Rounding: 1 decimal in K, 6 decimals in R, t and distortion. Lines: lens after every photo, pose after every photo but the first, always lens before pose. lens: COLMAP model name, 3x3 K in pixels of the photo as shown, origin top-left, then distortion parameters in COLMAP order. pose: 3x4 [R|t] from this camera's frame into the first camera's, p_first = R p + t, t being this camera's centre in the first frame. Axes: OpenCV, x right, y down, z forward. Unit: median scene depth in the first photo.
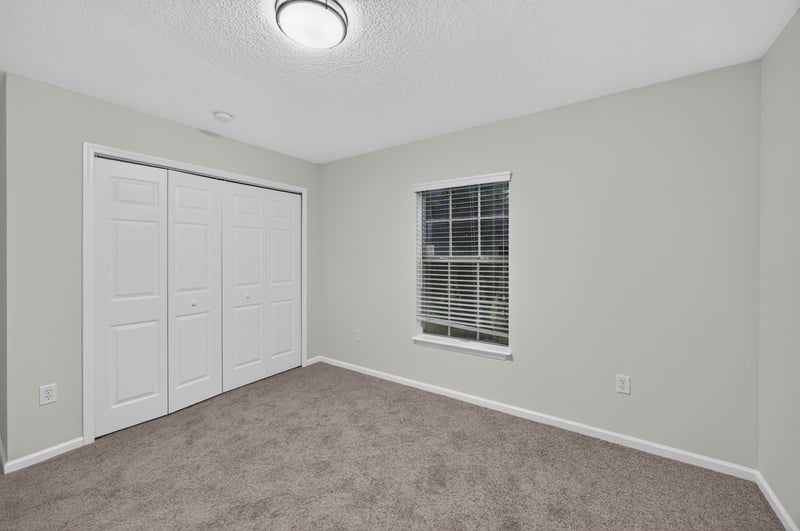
lens RADIAL K [[302.8, 0, 398.4], [0, 302.8, 255.7], [0, 0, 1]] dist [-0.018385, 0.000108]
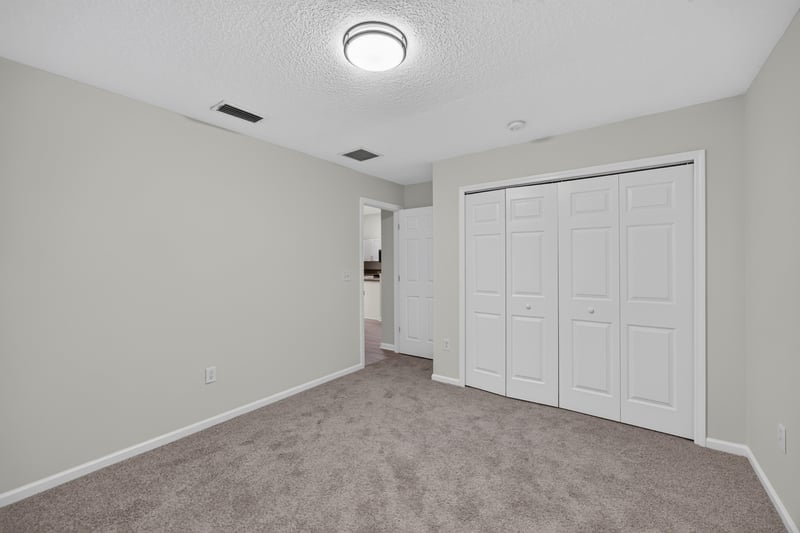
lens RADIAL K [[310.6, 0, 399.0], [0, 310.6, 263.8], [0, 0, 1]] dist [-0.019002, 0.000177]
pose [[-0.023611, 0.014390, -0.999618, 0.388988], [0.004293, 0.999889, 0.014293, -0.010960], [0.999712, -0.003954, -0.023671, 0.516842]]
